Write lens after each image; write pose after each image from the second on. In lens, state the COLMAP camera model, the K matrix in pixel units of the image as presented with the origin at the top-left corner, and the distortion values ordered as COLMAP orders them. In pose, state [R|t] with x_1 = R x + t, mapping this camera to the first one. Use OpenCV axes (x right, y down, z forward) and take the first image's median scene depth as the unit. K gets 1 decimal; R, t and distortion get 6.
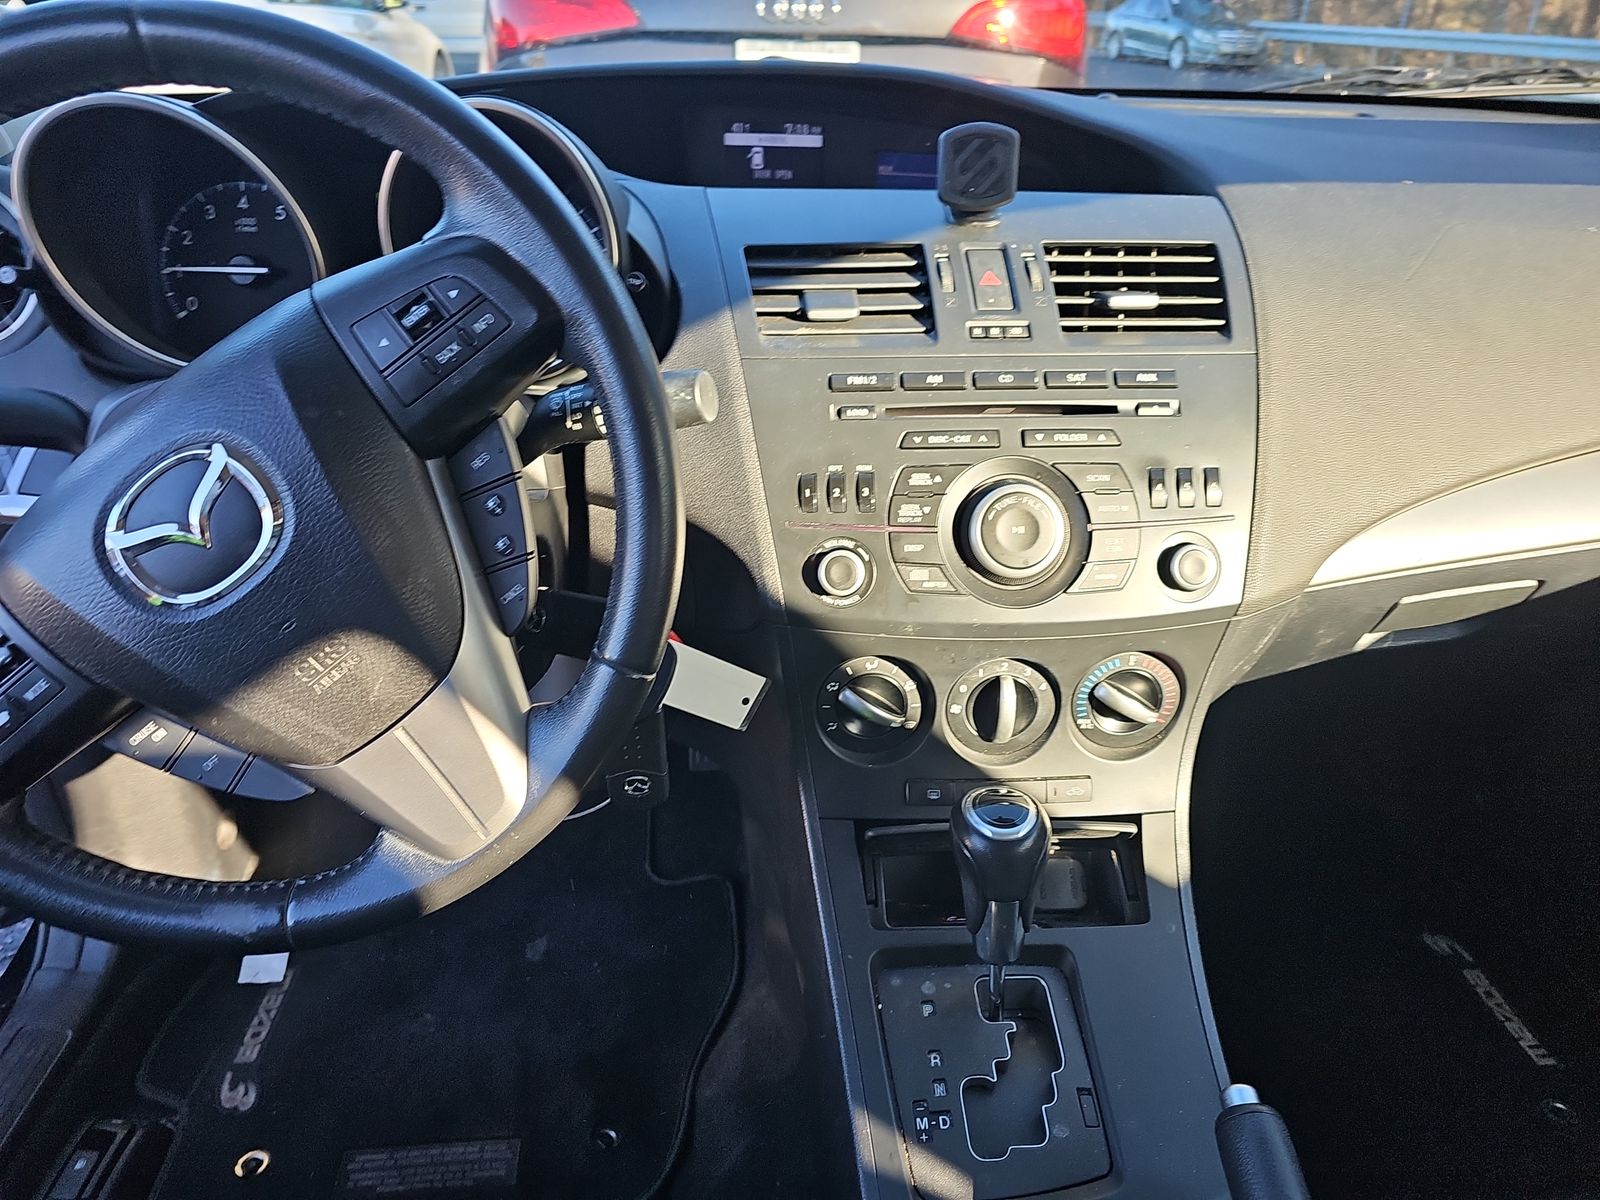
lens RADIAL K [[925.0, 0, 800.0], [0, 925.0, 600.0], [0, 0, 1]] dist [0.005115, -0.012802]
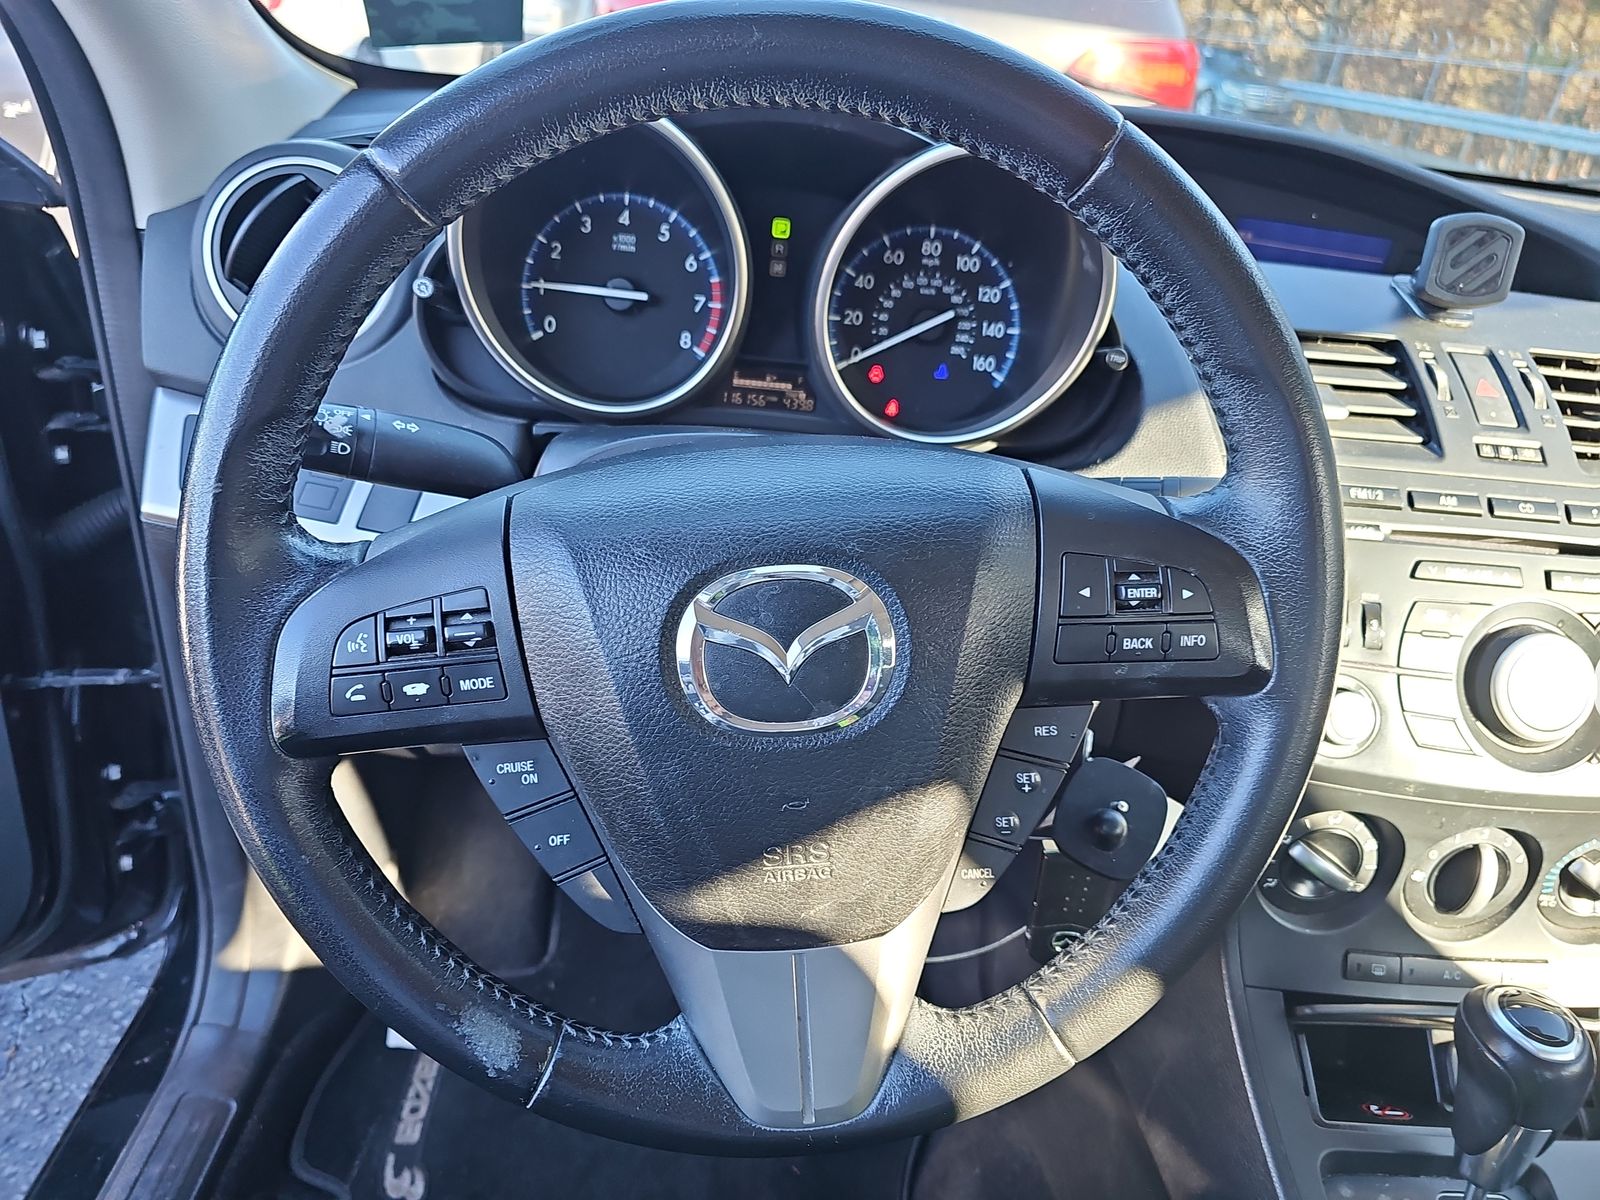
lens RADIAL K [[929.4, 0, 772.5], [0, 929.4, 585.7], [0, 0, 1]] dist [0.003096, -0.017168]
pose [[0.995804, 0.091253, 0.006915, -0.458350], [-0.091074, 0.995579, -0.022959, -0.076866], [-0.008979, 0.022233, 0.999712, 0.127195]]
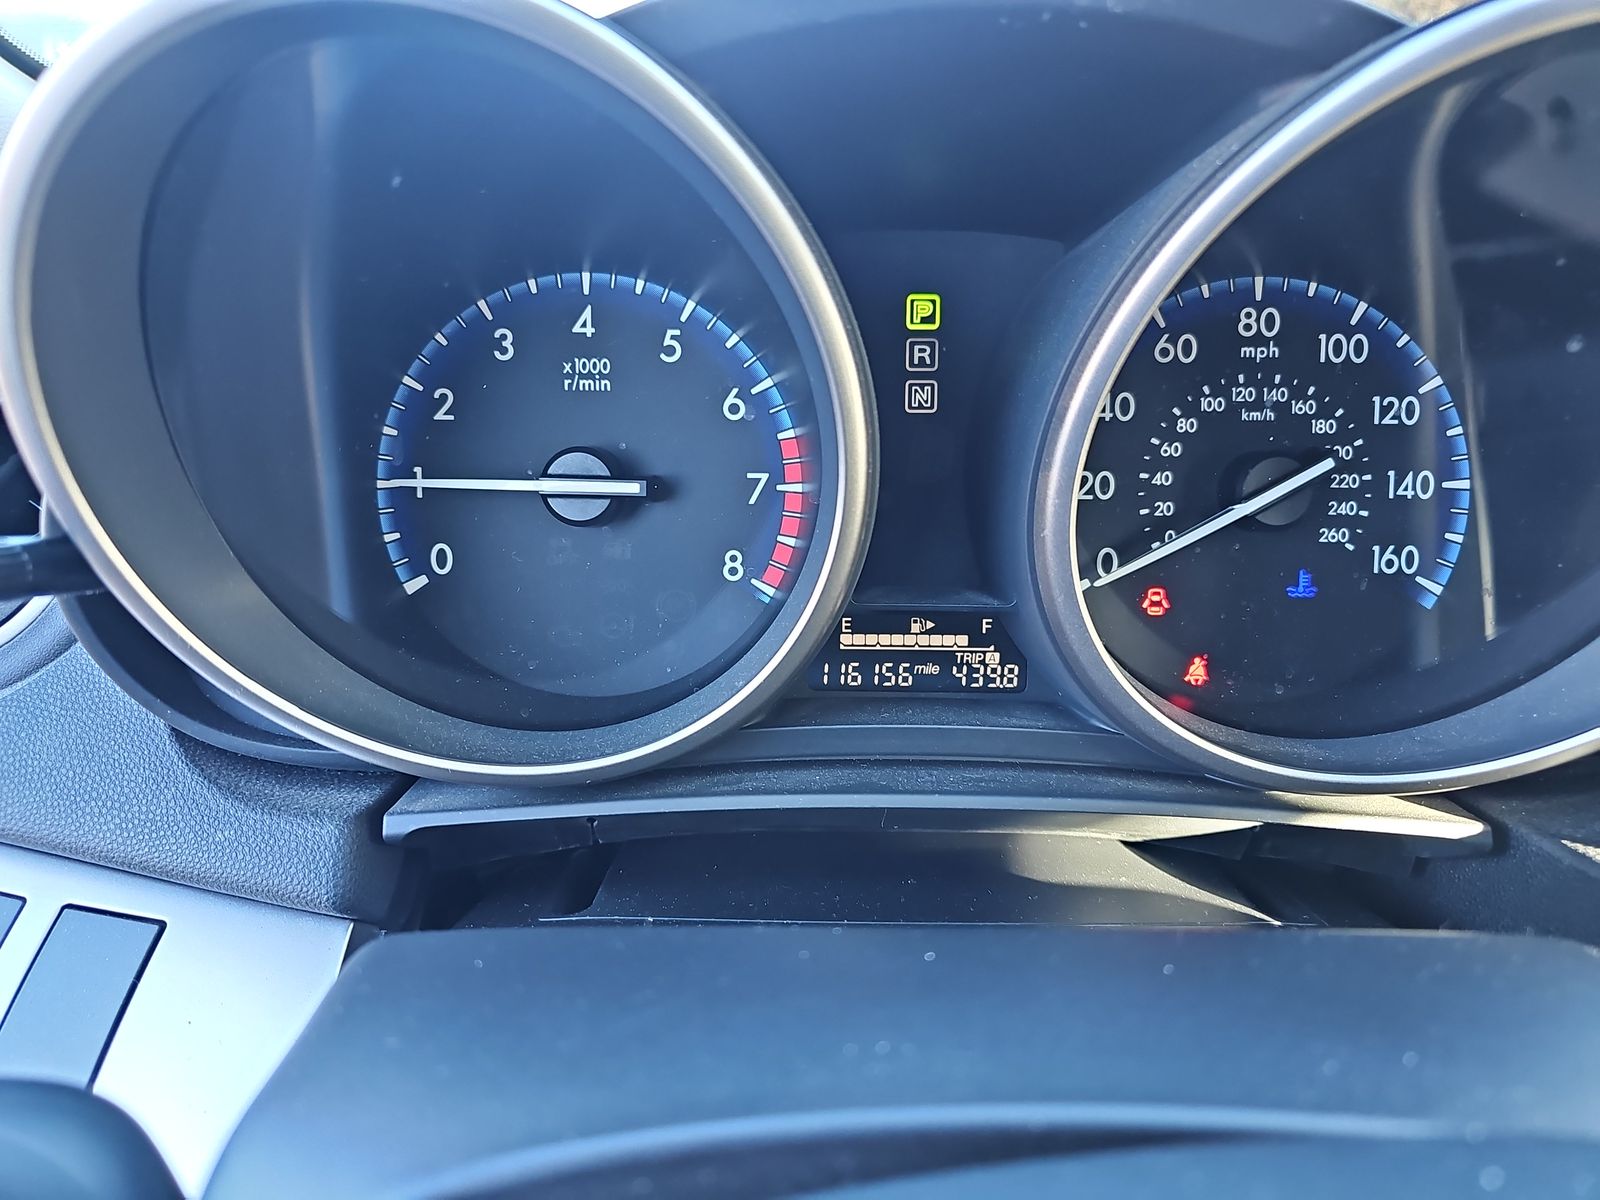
lens RADIAL K [[929.4, 0, 772.5], [0, 929.4, 585.7], [0, 0, 1]] dist [0.003096, -0.017168]
pose [[0.996736, 0.015811, -0.079164, -0.510177], [-0.025236, 0.992512, -0.119508, -0.281022], [0.076682, 0.121116, 0.989672, 0.645334]]
